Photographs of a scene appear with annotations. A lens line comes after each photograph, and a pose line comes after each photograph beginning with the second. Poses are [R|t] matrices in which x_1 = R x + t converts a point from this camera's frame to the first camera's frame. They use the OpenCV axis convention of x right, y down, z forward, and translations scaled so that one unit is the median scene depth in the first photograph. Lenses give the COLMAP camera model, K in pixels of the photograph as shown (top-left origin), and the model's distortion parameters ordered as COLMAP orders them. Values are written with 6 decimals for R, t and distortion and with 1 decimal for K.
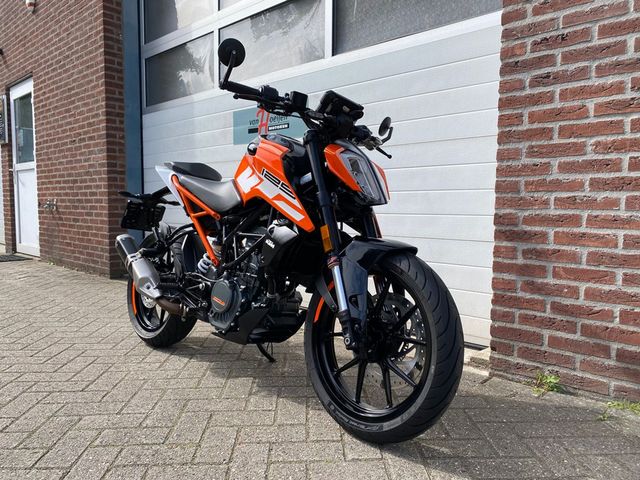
lens RADIAL K [[489.9, 0, 318.5], [0, 489.9, 243.4], [0, 0, 1]] dist [0.037514, -0.038492]
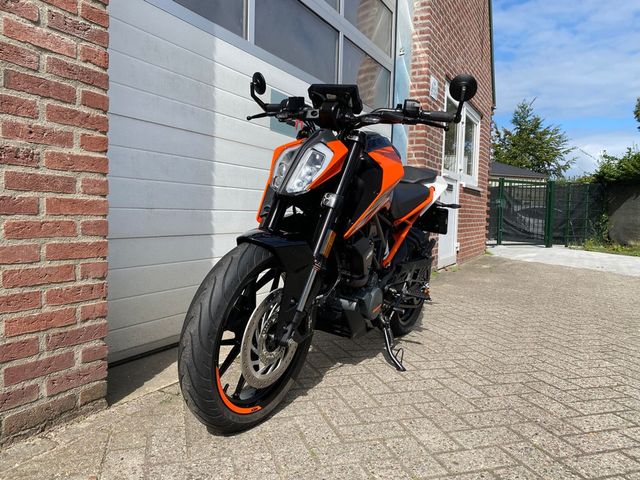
lens RADIAL K [[489.9, 0, 318.5], [0, 489.9, 236.7], [0, 0, 1]] dist [0.037514, -0.038492]
pose [[-0.276075, -0.068104, 0.958720, -1.826887], [0.043165, 0.995601, 0.083154, -0.168195], [-0.960166, 0.064340, -0.271921, 2.156779]]
